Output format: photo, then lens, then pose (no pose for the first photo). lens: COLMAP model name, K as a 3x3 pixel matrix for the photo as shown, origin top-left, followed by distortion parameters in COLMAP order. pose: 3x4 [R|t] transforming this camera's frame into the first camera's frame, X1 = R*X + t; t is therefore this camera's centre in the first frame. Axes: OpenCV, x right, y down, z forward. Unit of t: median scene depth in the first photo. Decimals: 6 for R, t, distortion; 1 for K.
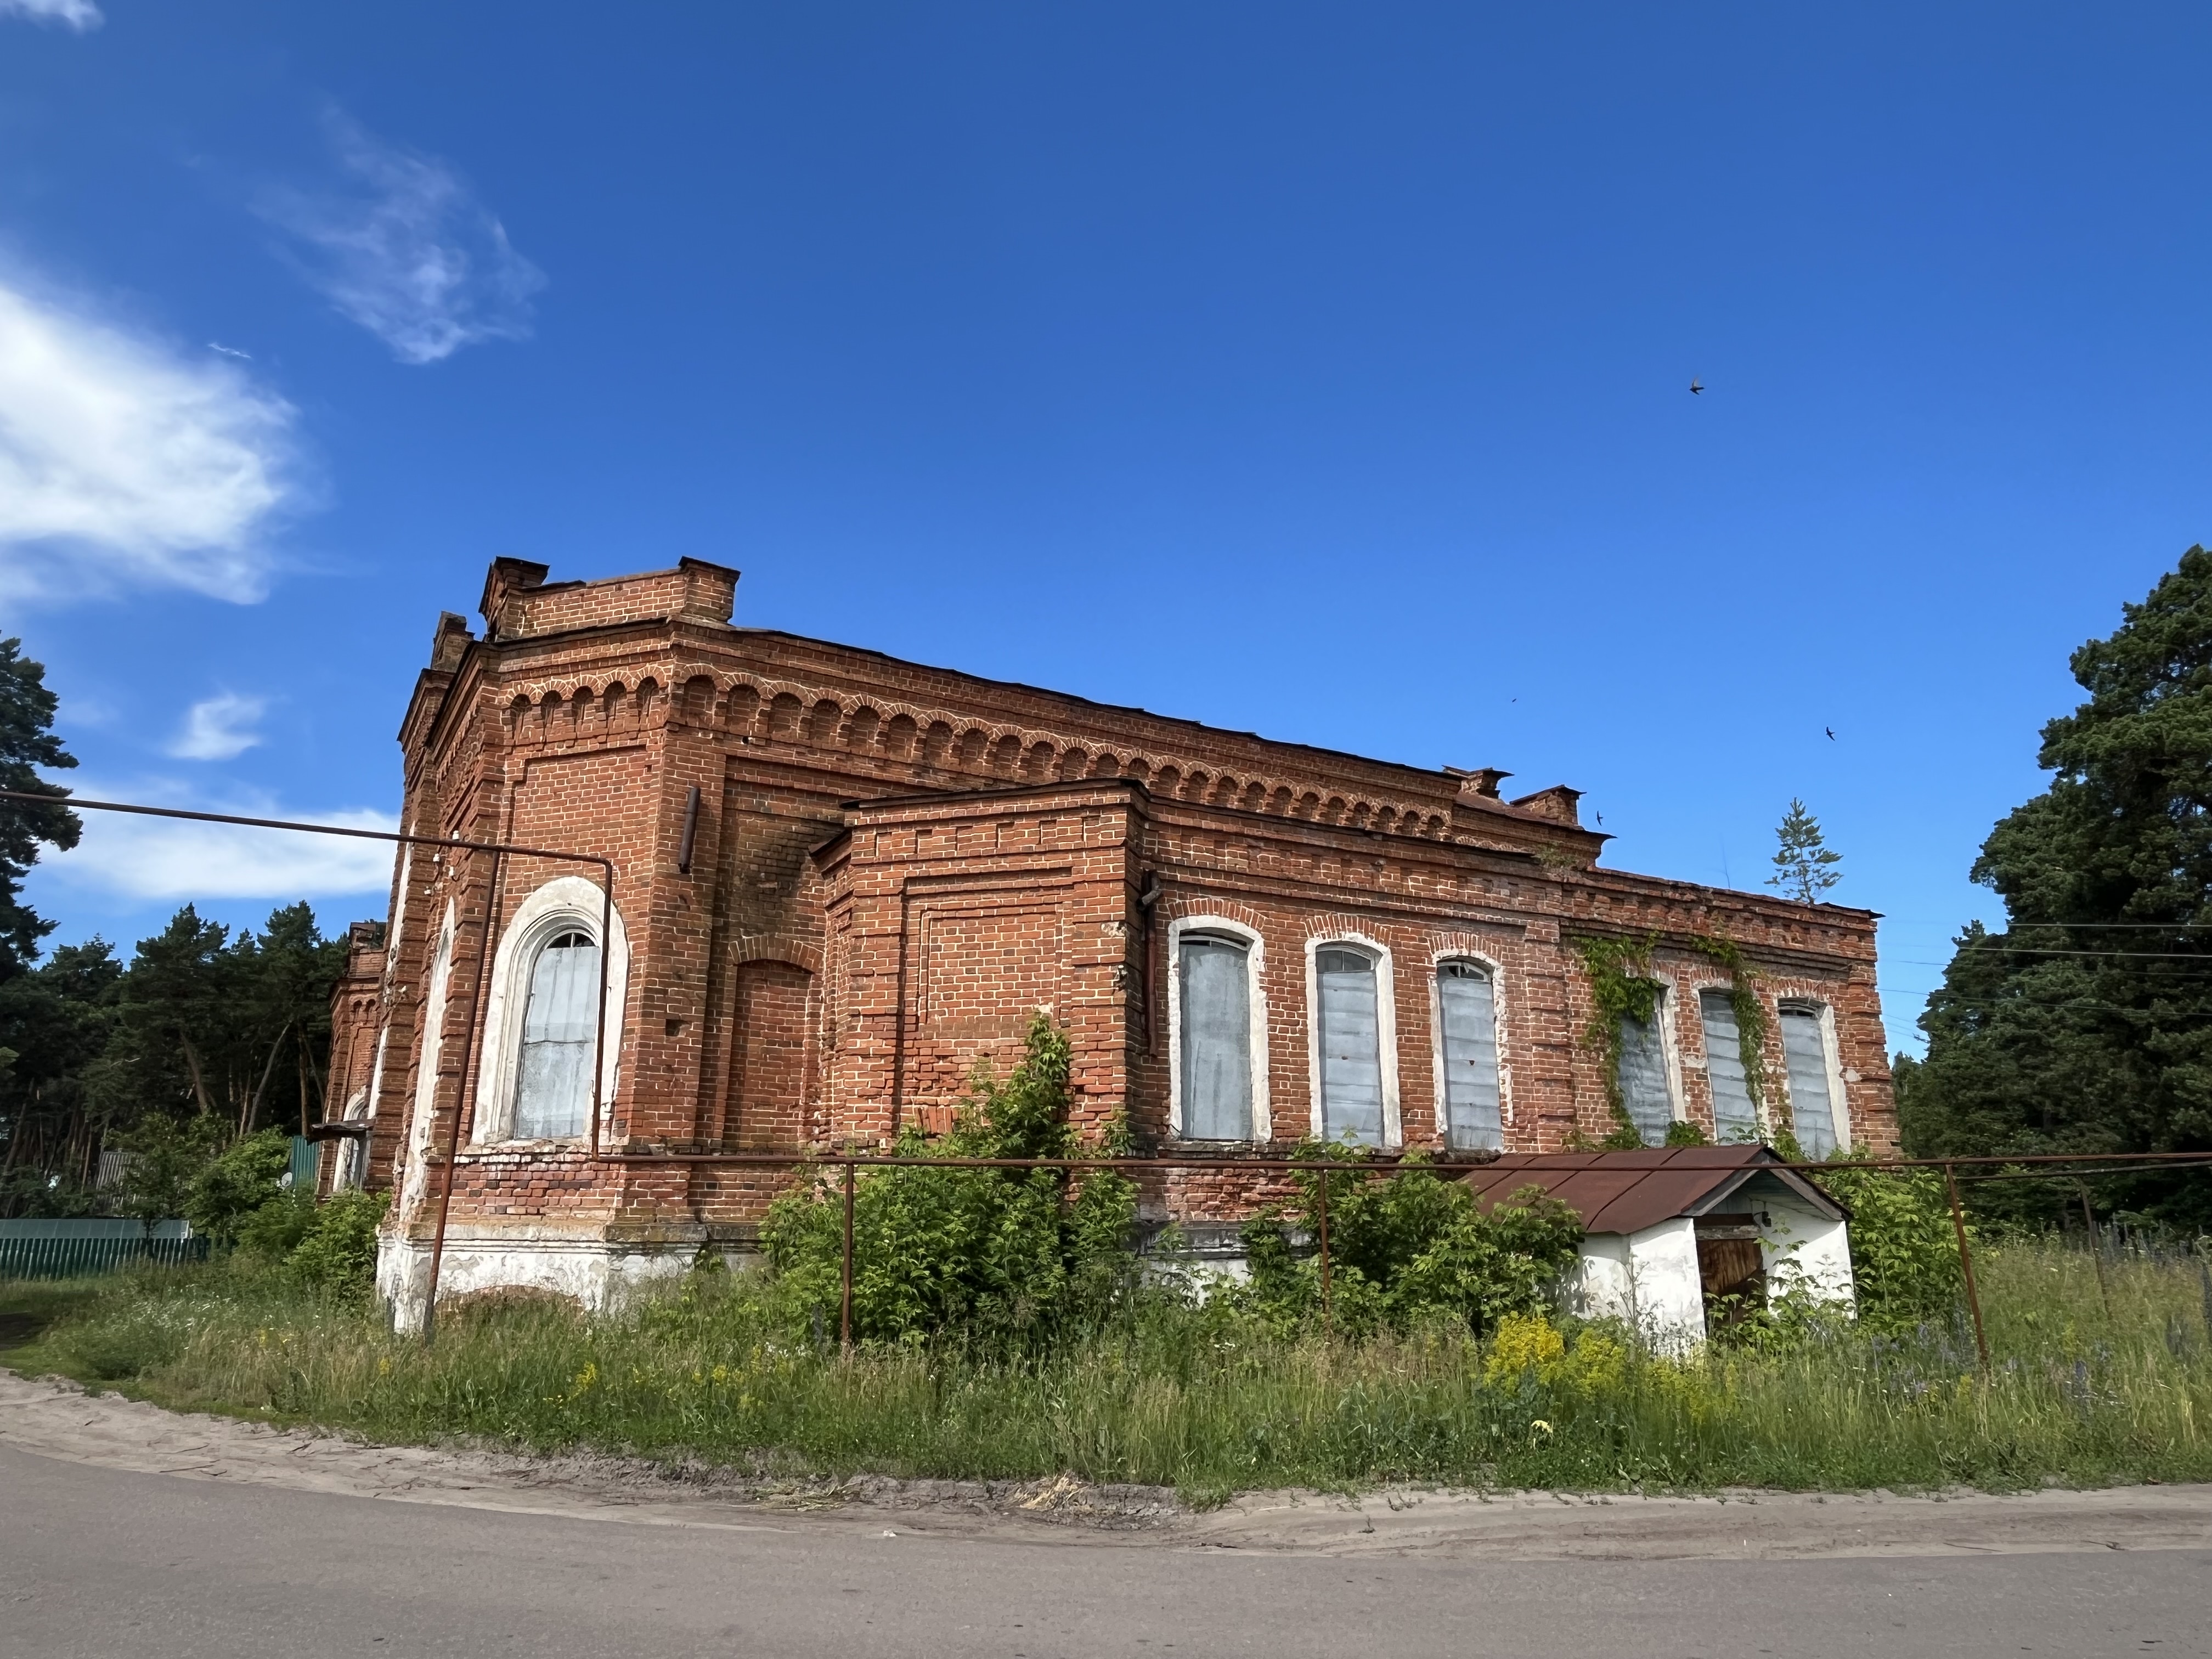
lens RADIAL K [[1391.5, 0, 1101.1], [0, 1391.5, 815.1], [0, 0, 1]] dist [-0.005279, 0.001039]
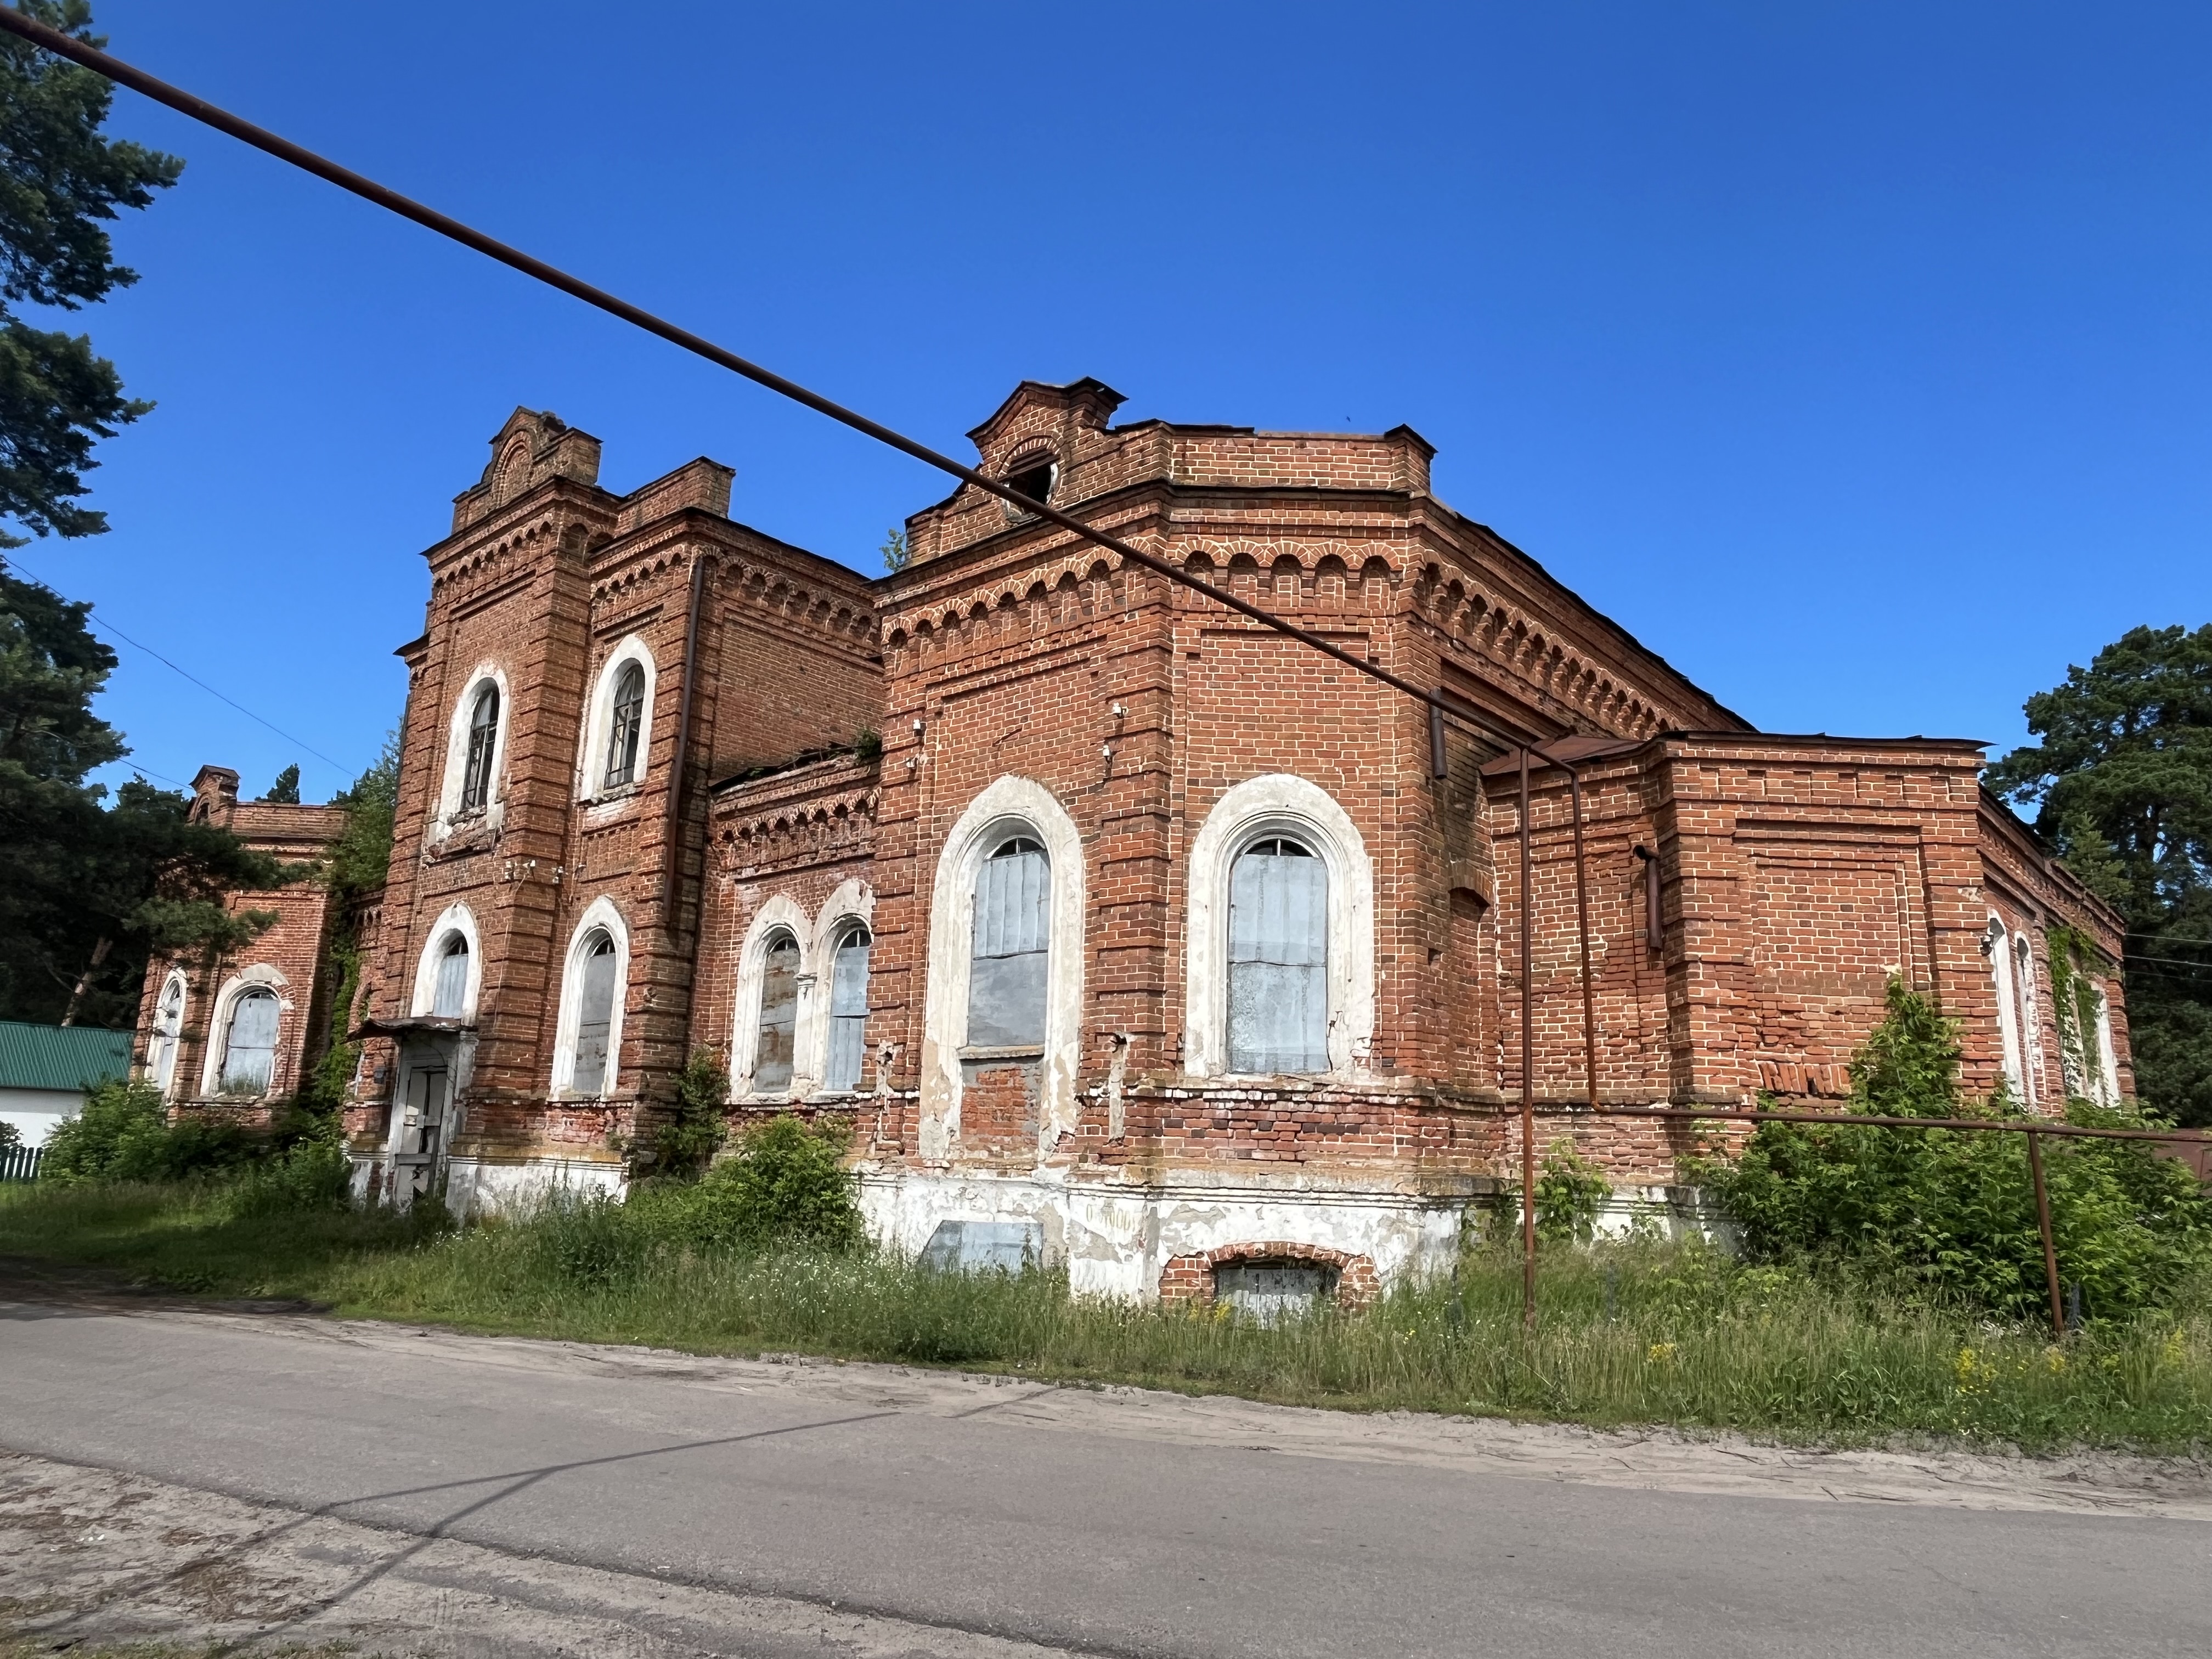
lens RADIAL K [[1391.5, 0, 1096.0], [0, 1391.5, 820.0], [0, 0, 1]] dist [-0.005279, 0.001039]
pose [[0.952095, 0.097517, 0.289838, -0.772270], [-0.113092, 0.992879, 0.037441, 0.055800], [-0.284123, -0.068426, 0.956343, 0.213180]]
